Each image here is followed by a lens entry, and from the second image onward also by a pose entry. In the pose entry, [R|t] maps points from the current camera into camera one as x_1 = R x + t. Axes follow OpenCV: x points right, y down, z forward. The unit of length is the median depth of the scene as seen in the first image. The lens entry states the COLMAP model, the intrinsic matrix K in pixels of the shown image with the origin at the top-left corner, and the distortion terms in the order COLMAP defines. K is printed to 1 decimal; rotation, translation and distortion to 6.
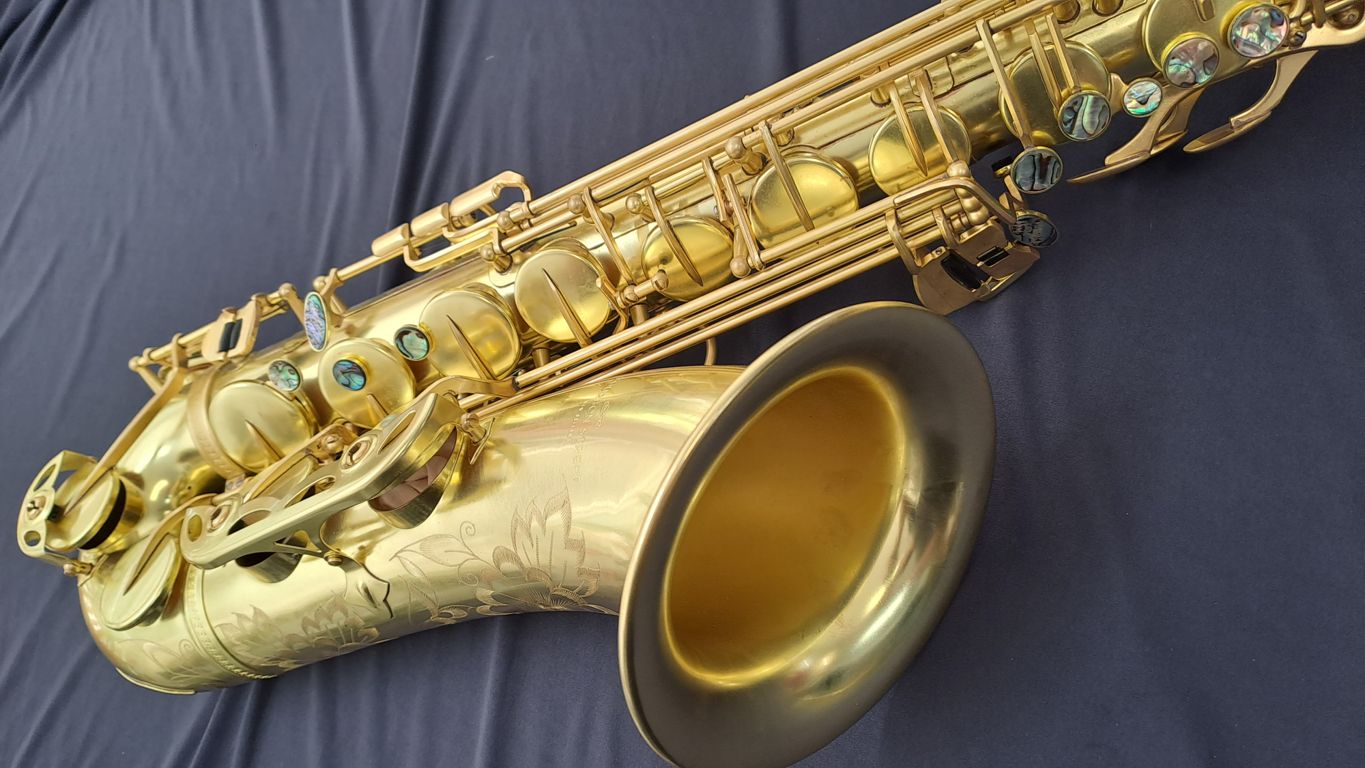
lens RADIAL K [[1062.9, 0, 647.3], [0, 1062.9, 410.1], [0, 0, 1]] dist [0.033614, -0.058292]
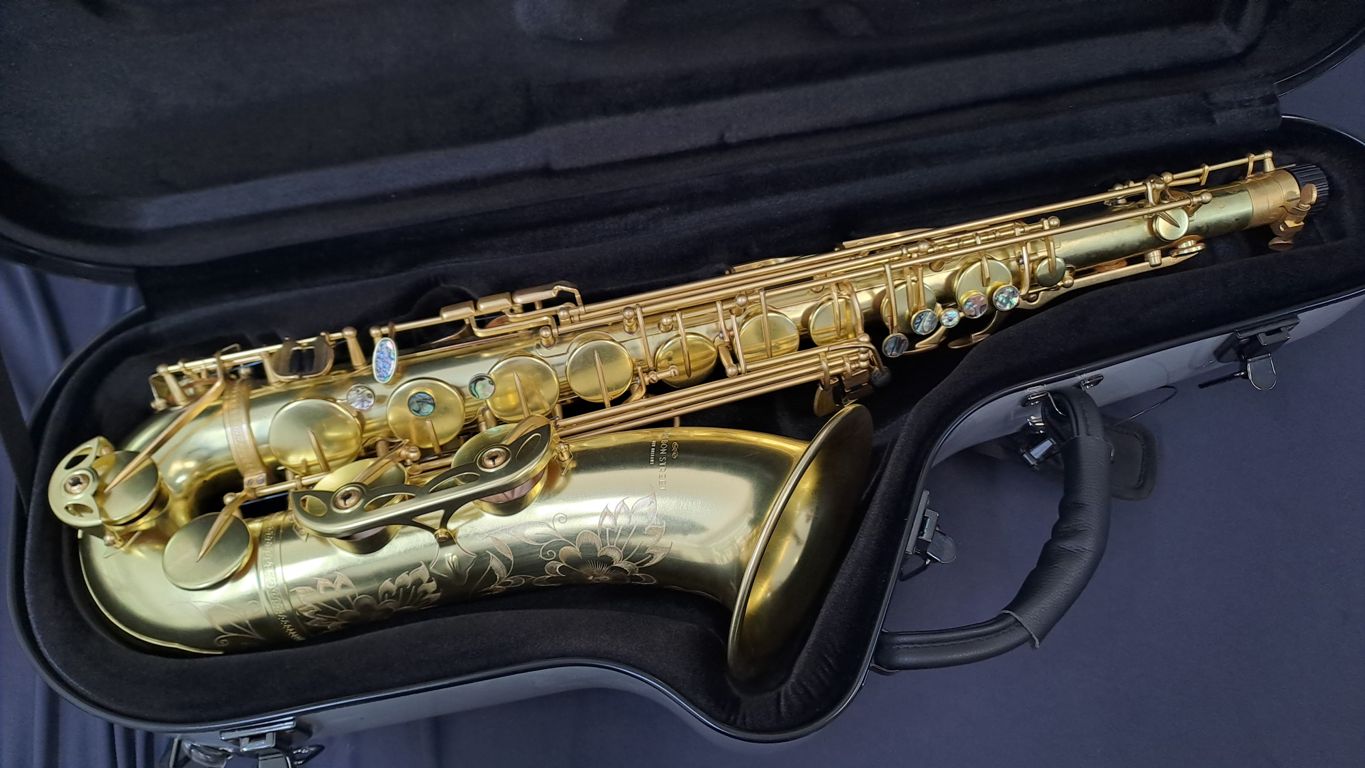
lens RADIAL K [[1062.9, 0, 678.2], [0, 1062.9, 391.9], [0, 0, 1]] dist [0.033614, -0.058292]
pose [[0.873649, 0.146331, 0.464030, -0.761339], [-0.086091, 0.985146, -0.148576, 0.149525], [-0.478879, 0.089855, 0.873270, -0.386661]]
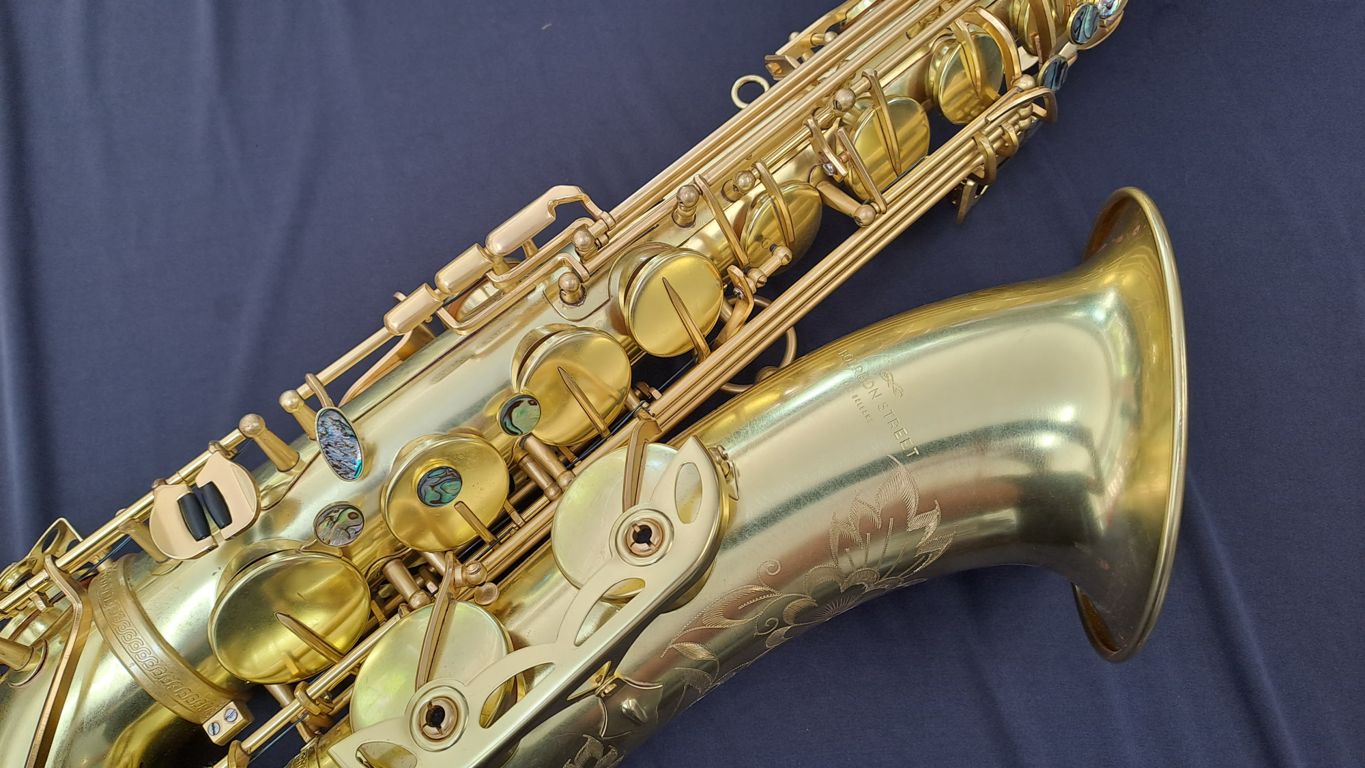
lens RADIAL K [[1062.9, 0, 671.0], [0, 1062.9, 398.9], [0, 0, 1]] dist [0.033614, -0.058292]
pose [[0.734291, -0.315203, 0.601218, -0.736334], [0.335189, 0.938518, 0.082662, -0.122888], [-0.590309, 0.140824, 0.794798, 0.349267]]
